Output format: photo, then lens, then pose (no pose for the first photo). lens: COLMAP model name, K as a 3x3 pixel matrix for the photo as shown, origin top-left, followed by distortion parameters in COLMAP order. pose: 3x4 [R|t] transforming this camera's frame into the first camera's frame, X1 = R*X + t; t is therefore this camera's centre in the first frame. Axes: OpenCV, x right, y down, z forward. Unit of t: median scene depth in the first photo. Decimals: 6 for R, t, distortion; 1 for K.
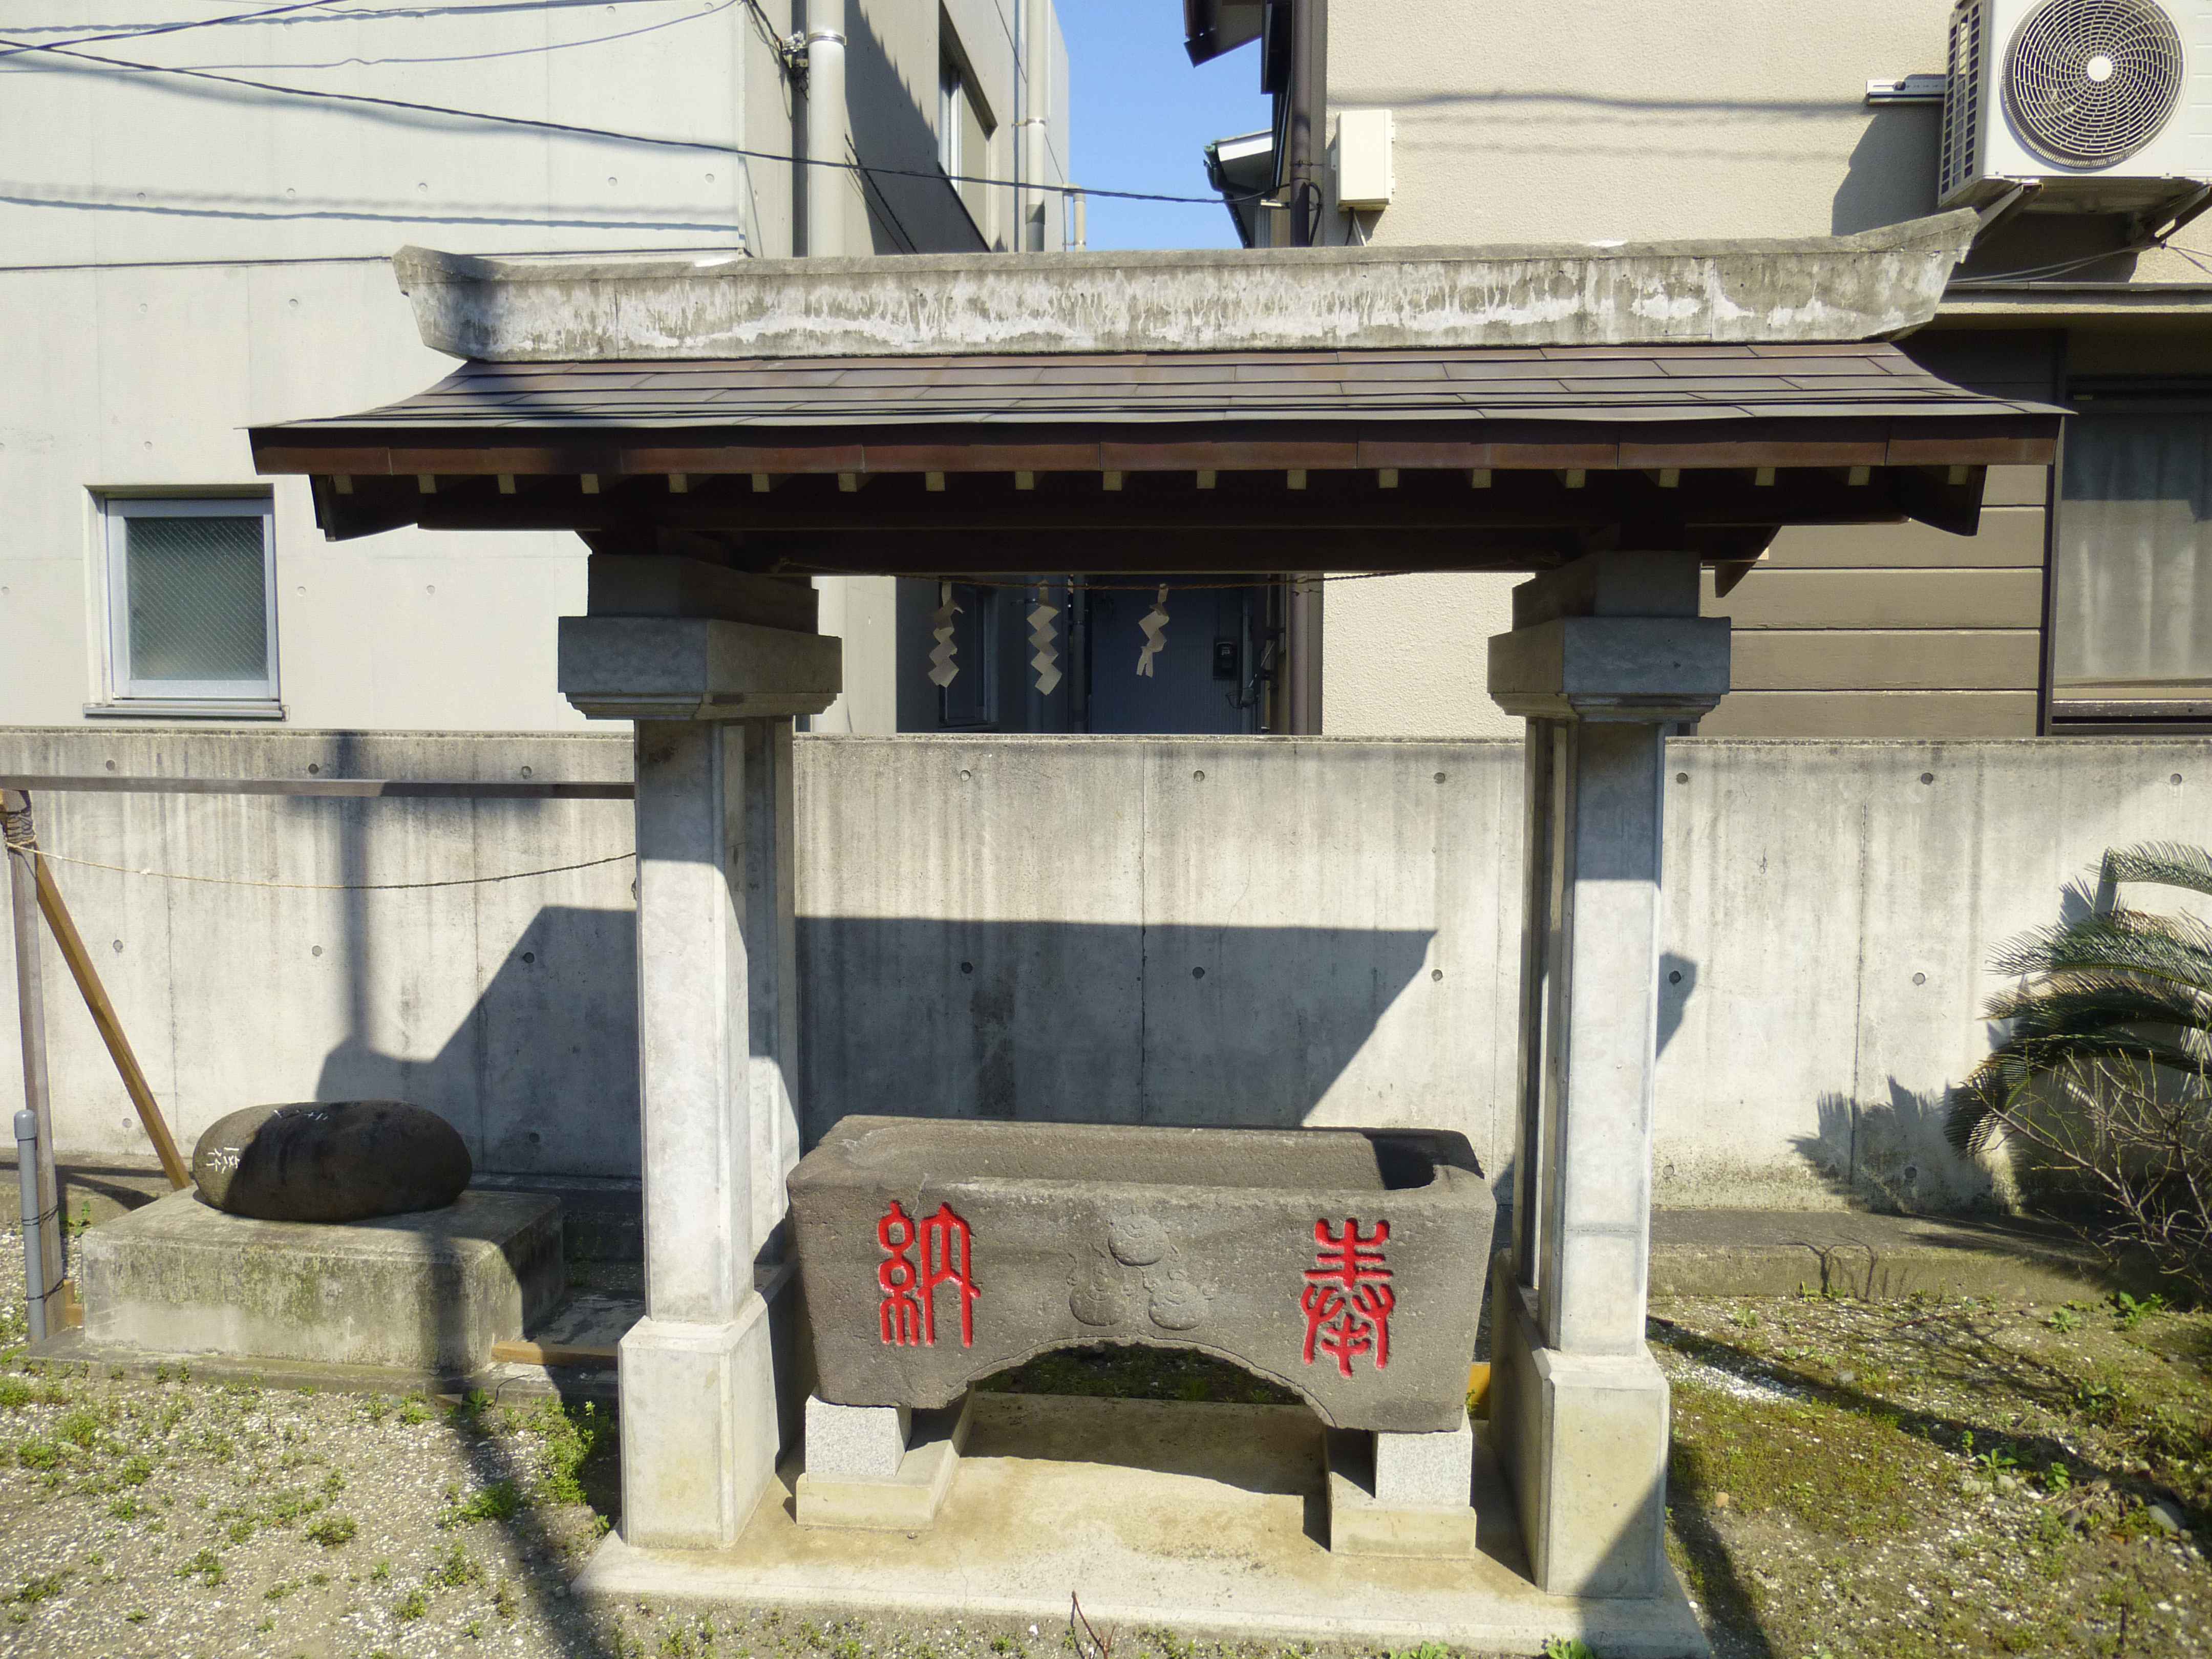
lens RADIAL K [[1631.5, 0, 1109.5], [0, 1631.5, 872.3], [0, 0, 1]] dist [-0.007625, -0.002009]
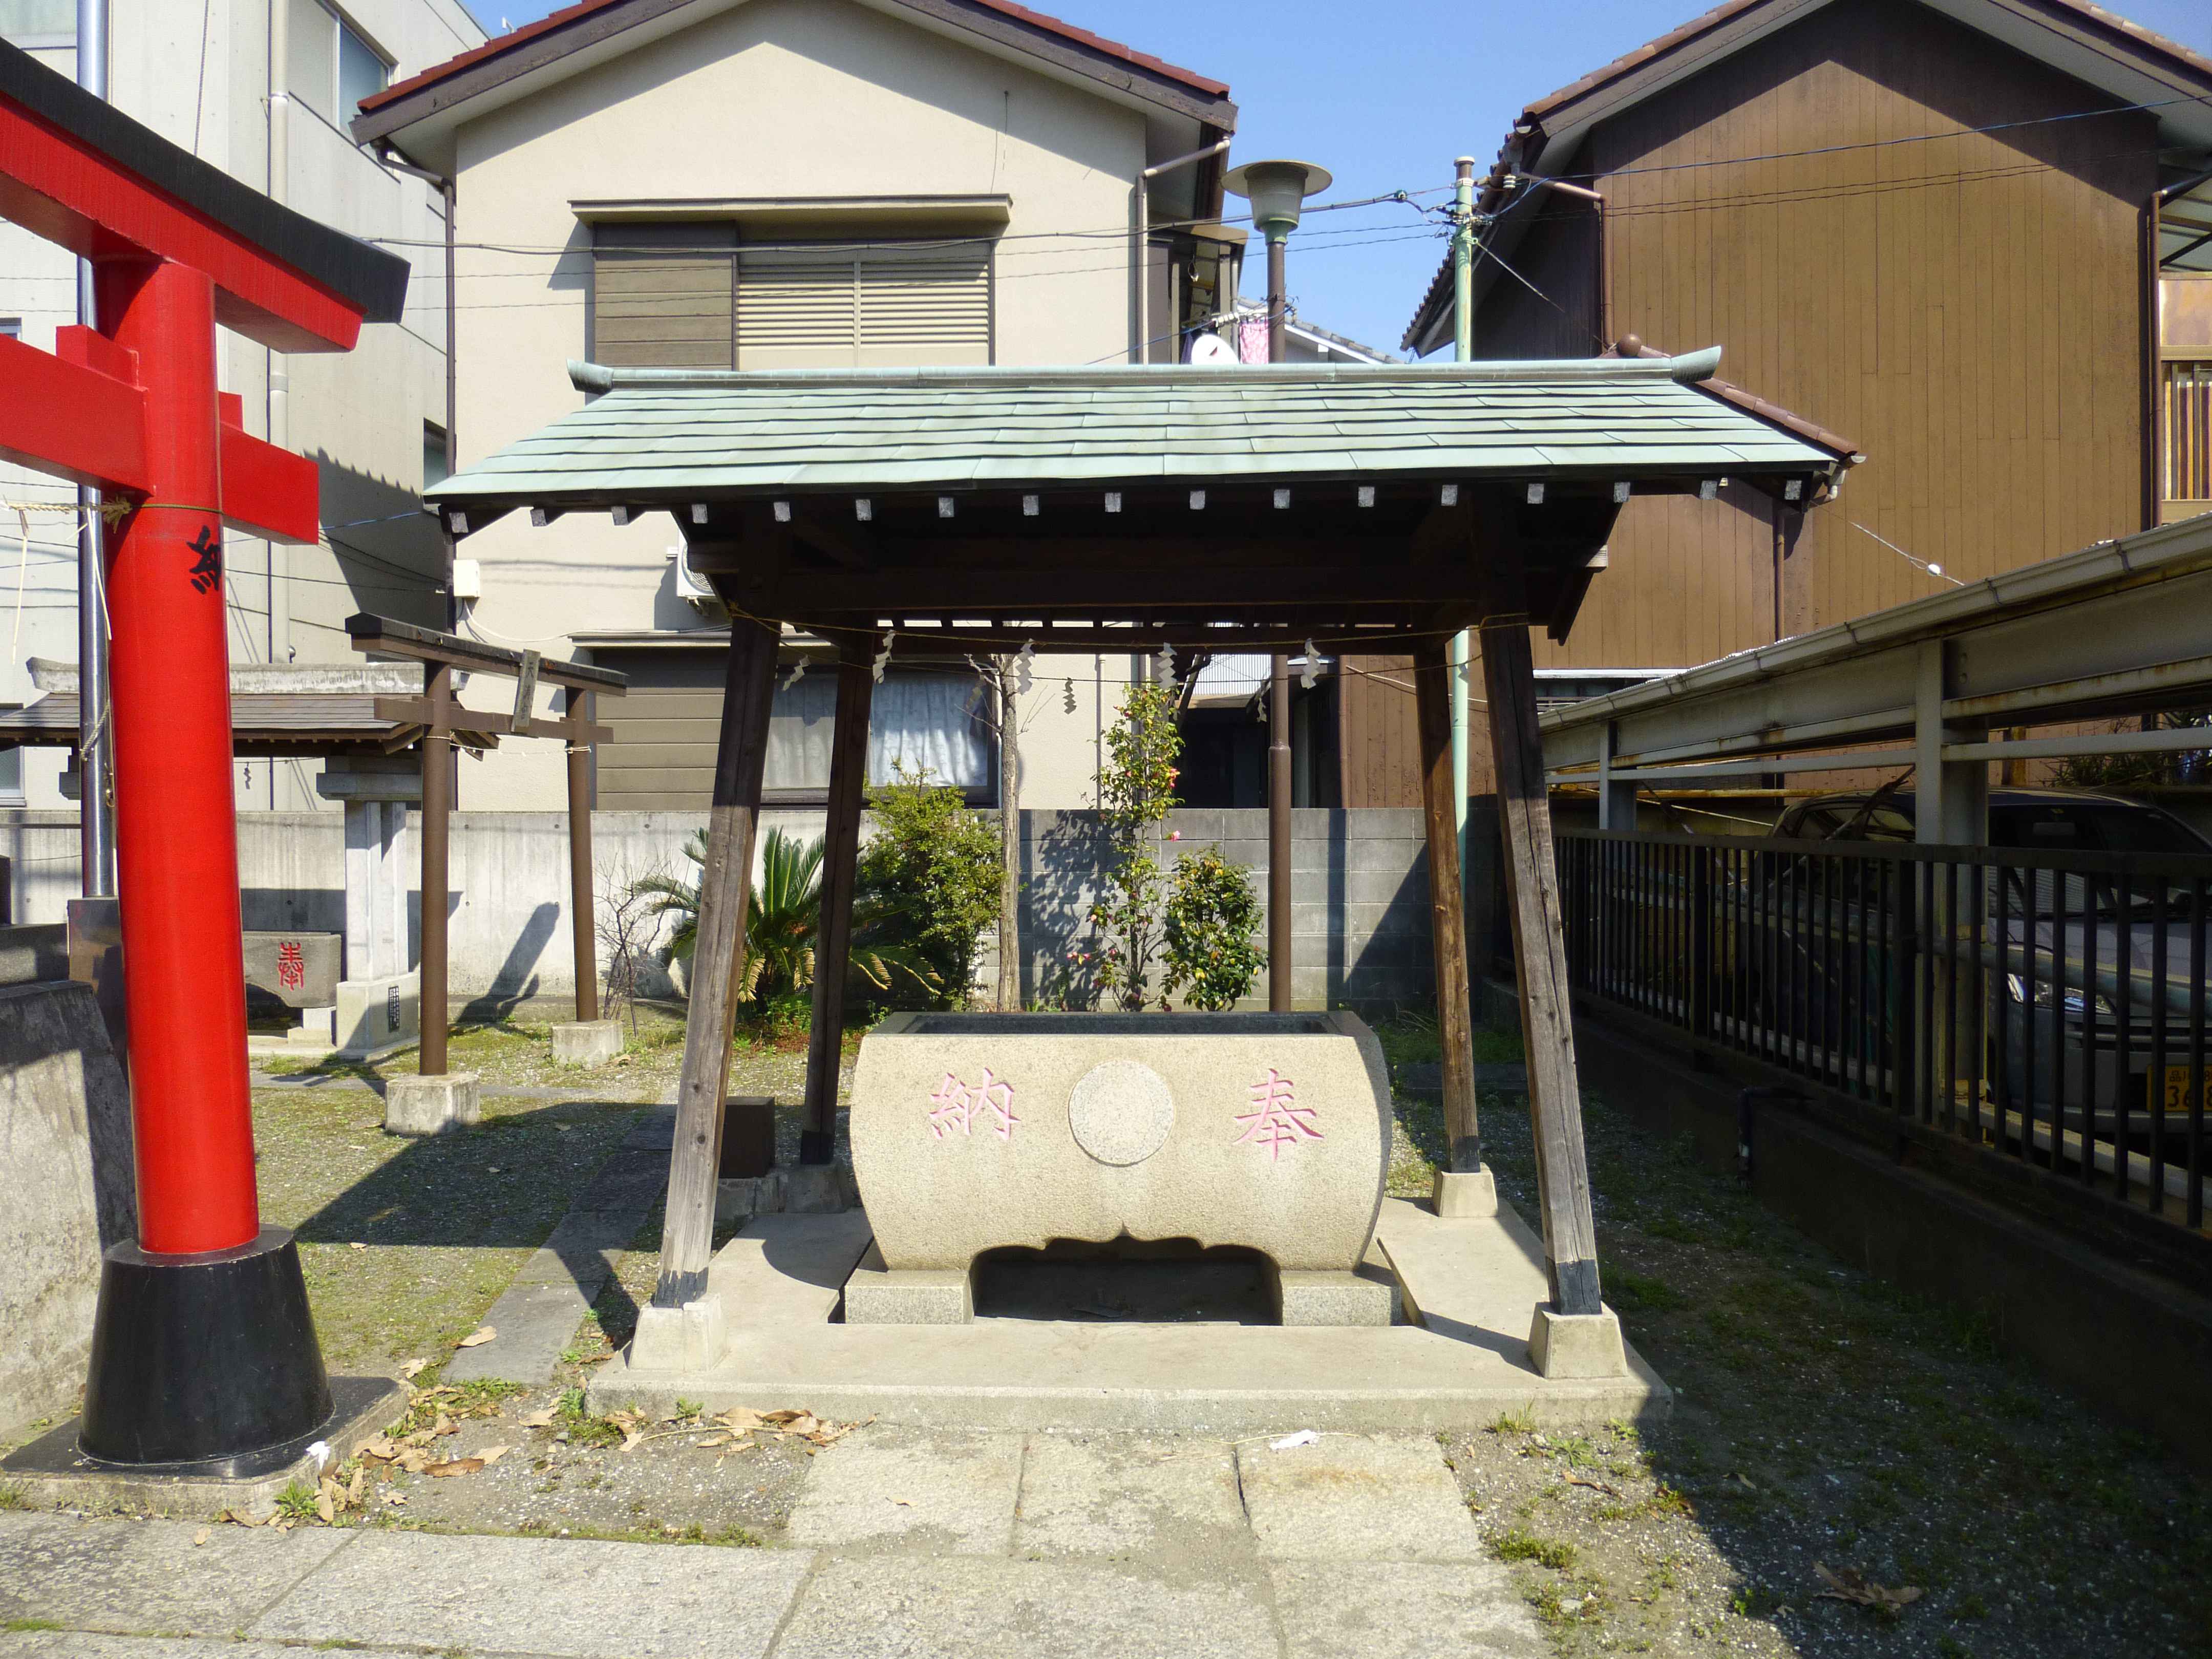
lens RADIAL K [[1650.6, 0, 1106.0], [0, 1650.6, 829.5], [0, 0, 1]] dist [-0.005166, -0.001358]
pose [[0.998521, -0.006572, 0.053975, 1.082301], [0.012339, 0.994159, -0.107221, 0.238239], [-0.052955, 0.107728, 0.992769, -1.657945]]
